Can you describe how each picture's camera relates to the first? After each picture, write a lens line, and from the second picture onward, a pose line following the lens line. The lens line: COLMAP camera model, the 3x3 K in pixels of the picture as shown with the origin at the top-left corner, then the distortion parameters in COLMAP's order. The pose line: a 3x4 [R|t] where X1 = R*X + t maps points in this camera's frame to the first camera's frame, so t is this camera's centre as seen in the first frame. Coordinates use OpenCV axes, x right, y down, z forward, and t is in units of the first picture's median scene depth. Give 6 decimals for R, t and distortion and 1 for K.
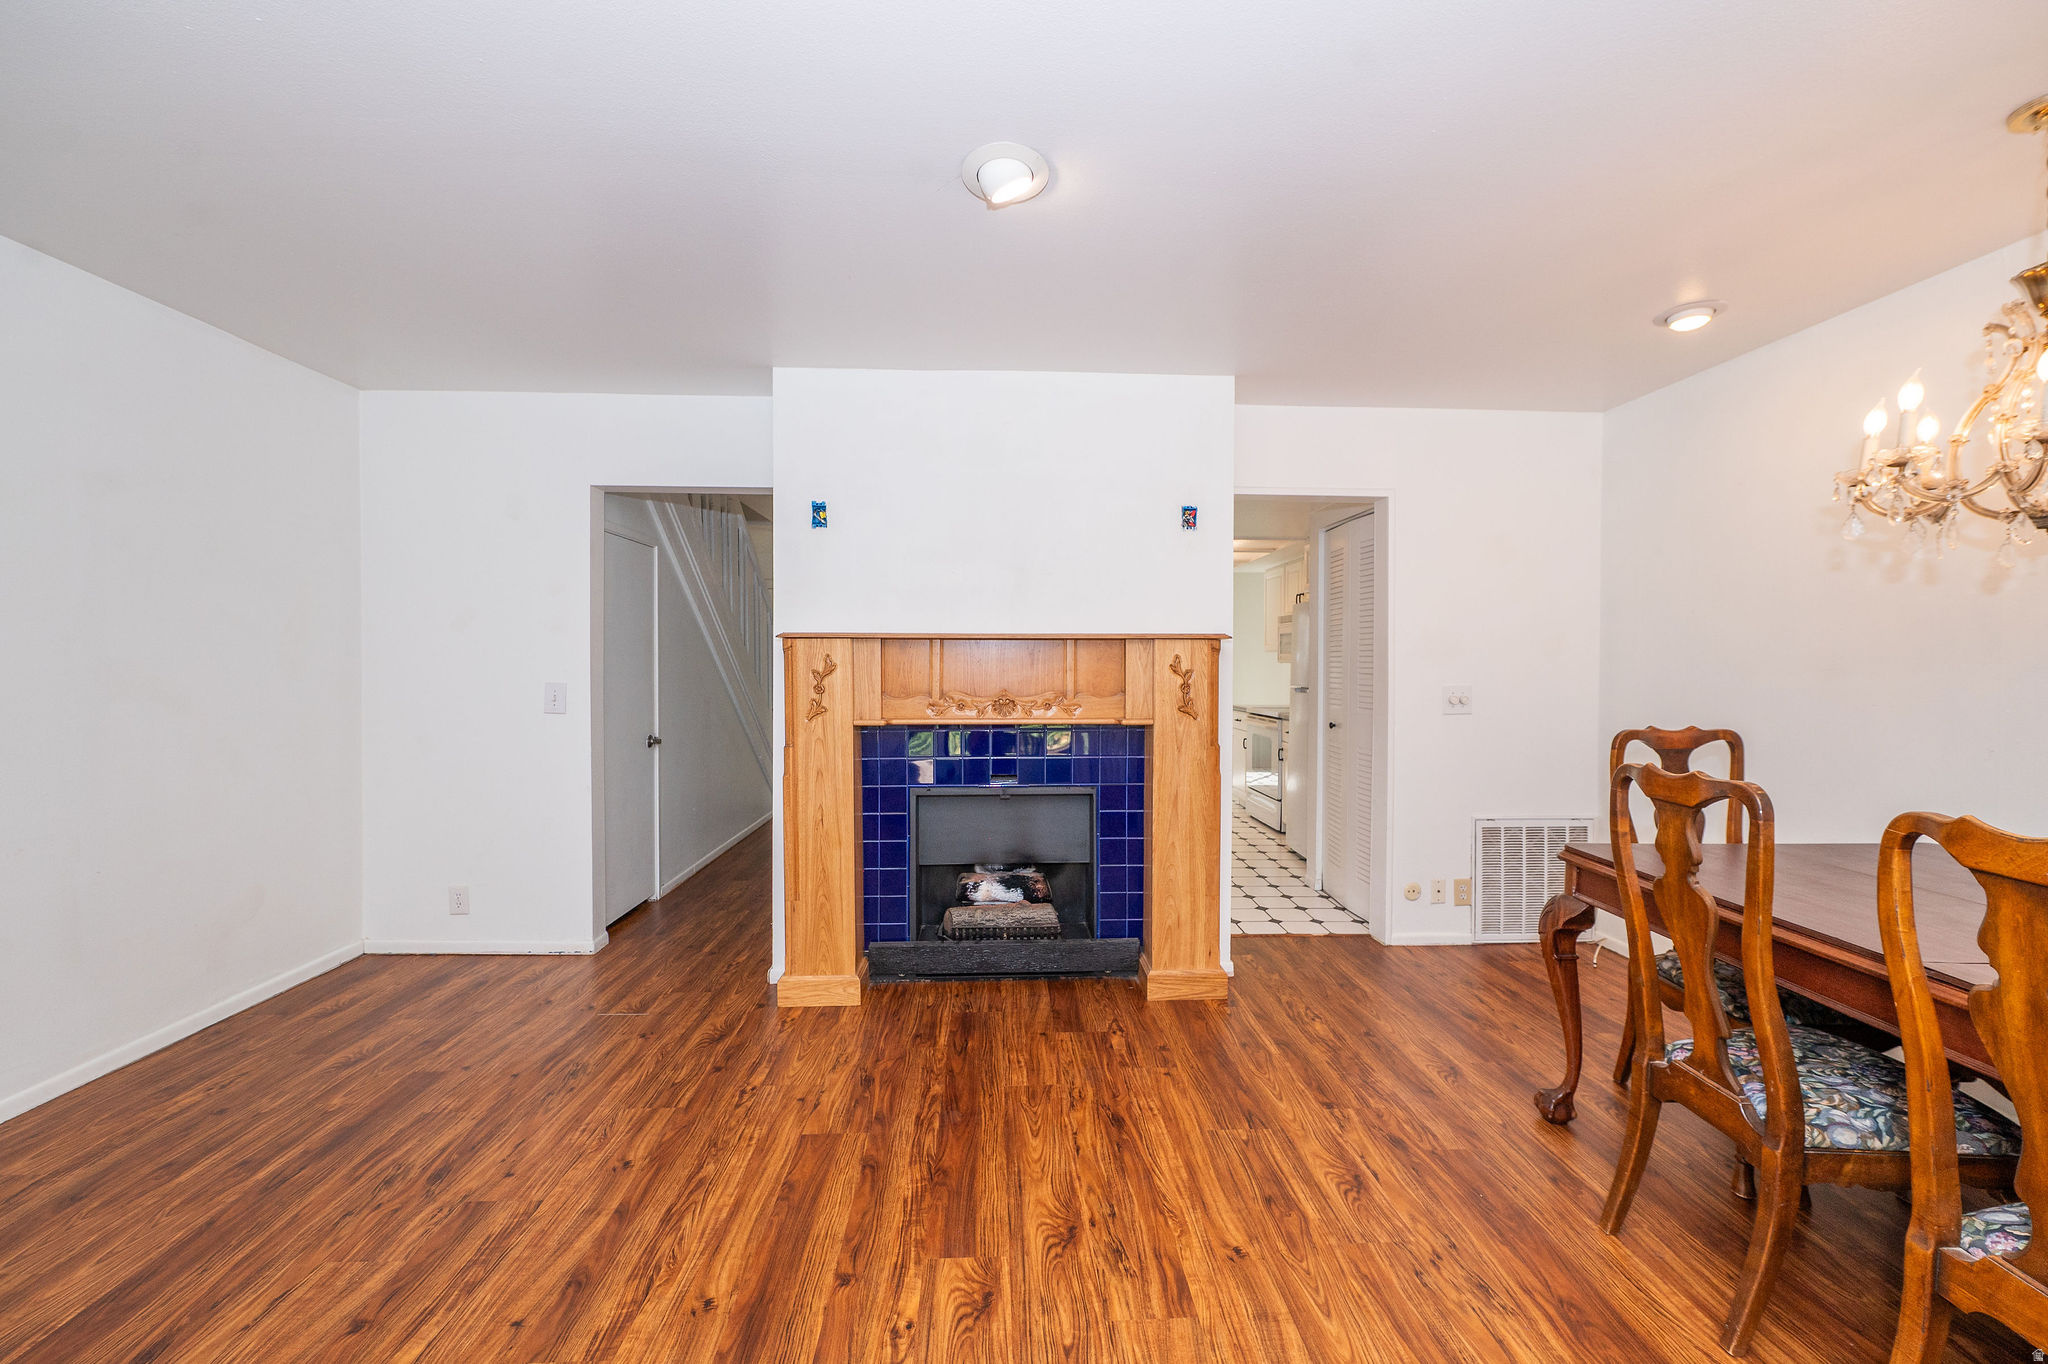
lens RADIAL K [[810.0, 0, 1024.0], [0, 810.0, 682.0], [0, 0, 1]] dist [-0.012746, -0.000023]
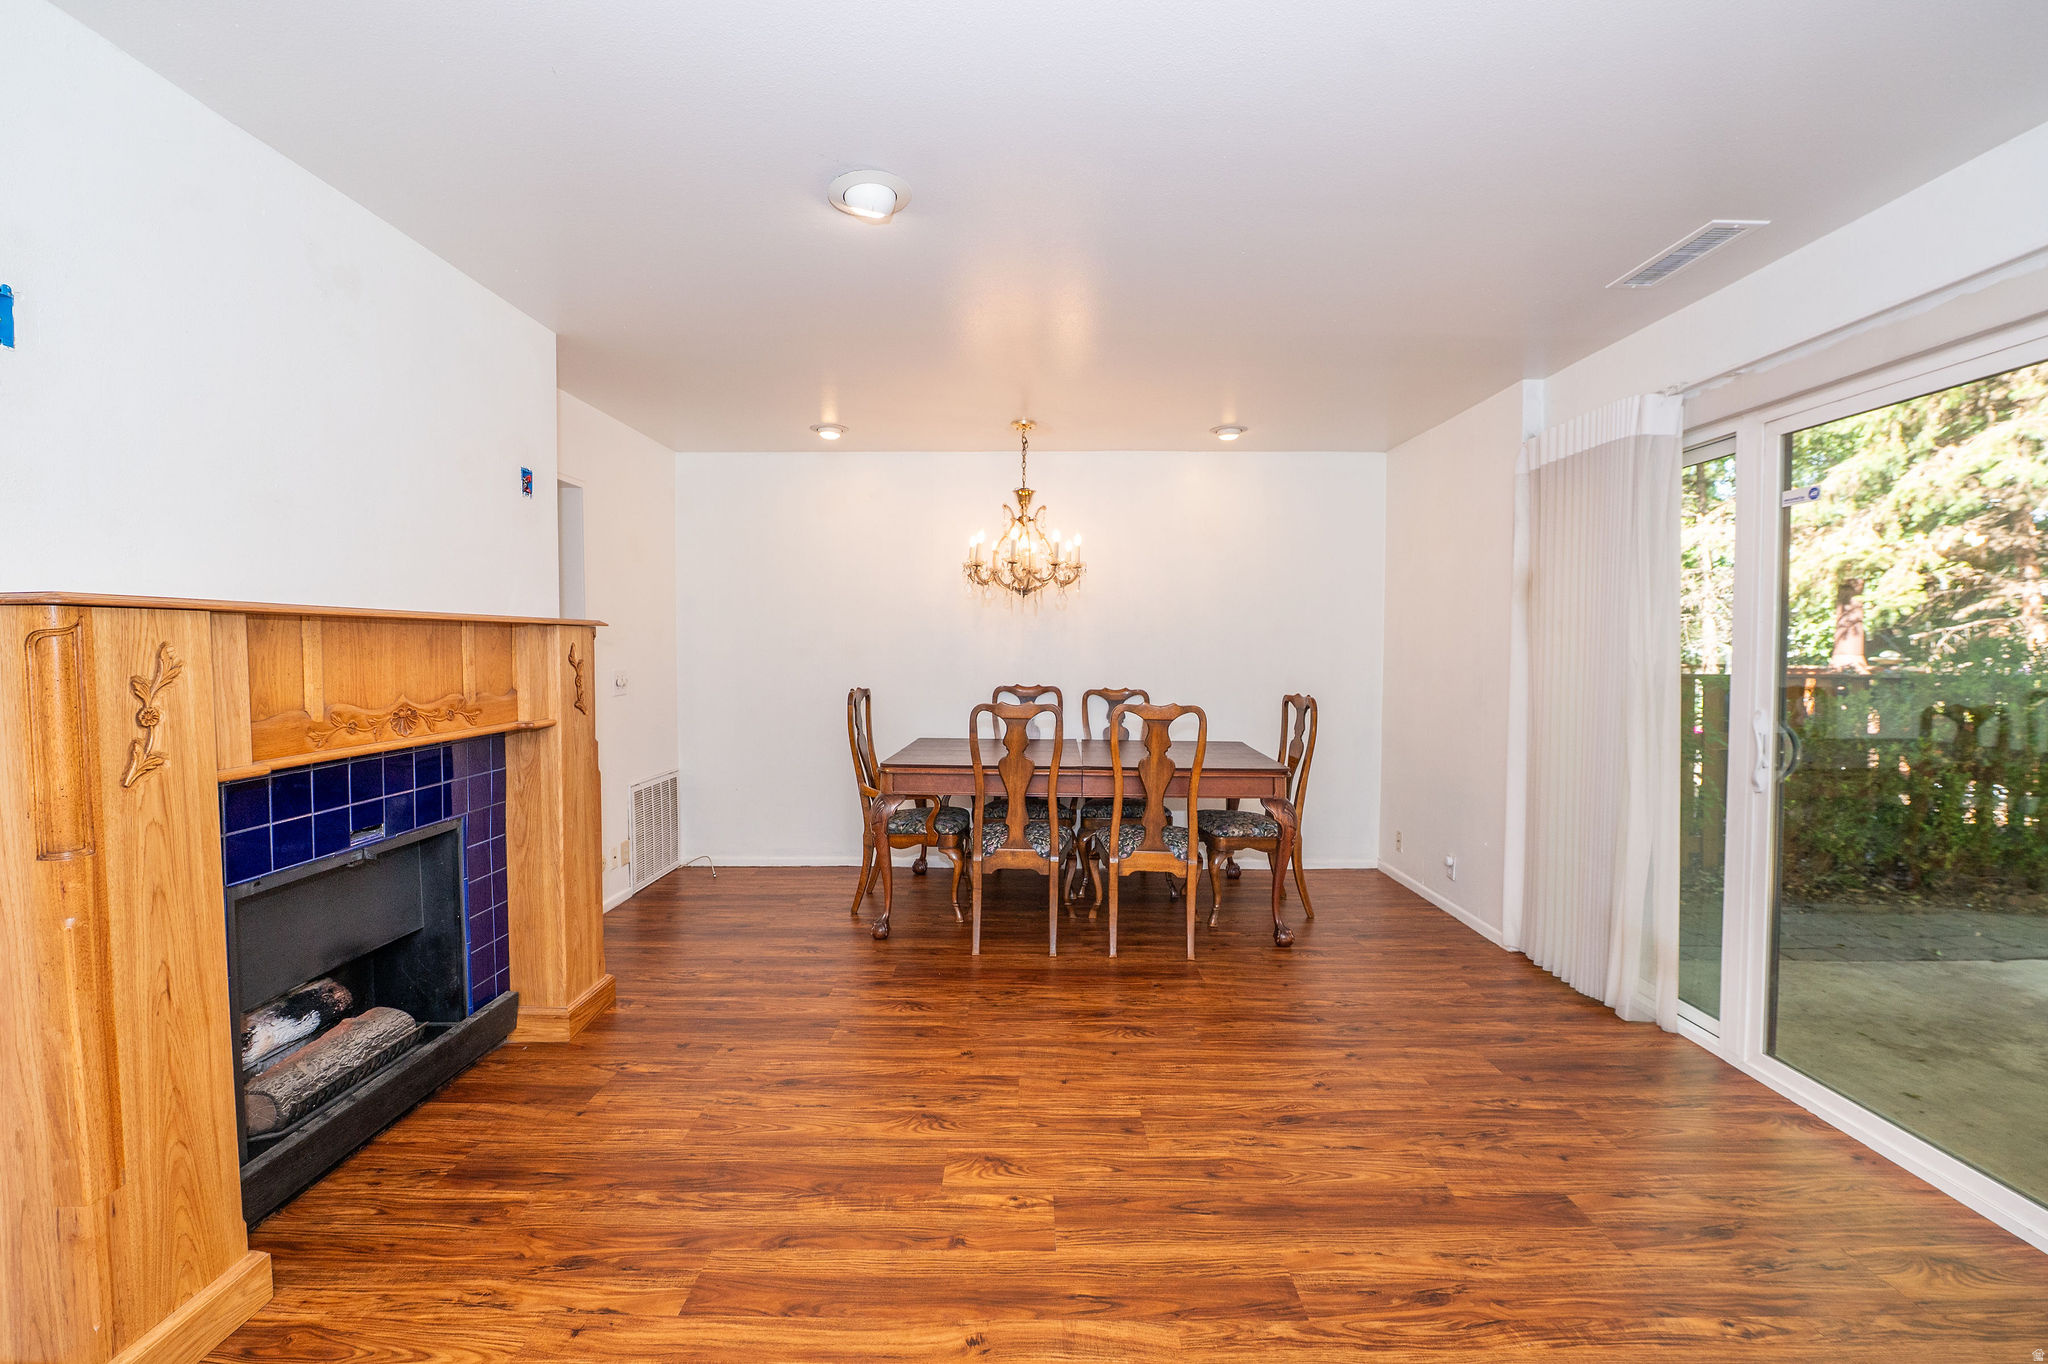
lens RADIAL K [[833.8, 0, 1024.0], [0, 833.8, 682.0], [0, 0, 1]] dist [-0.000085, -0.005374]
pose [[0.045834, -0.046688, 0.997857, -0.756699], [0.019743, 0.998754, 0.045823, -0.025759], [-0.998754, 0.017601, 0.046699, 0.500397]]
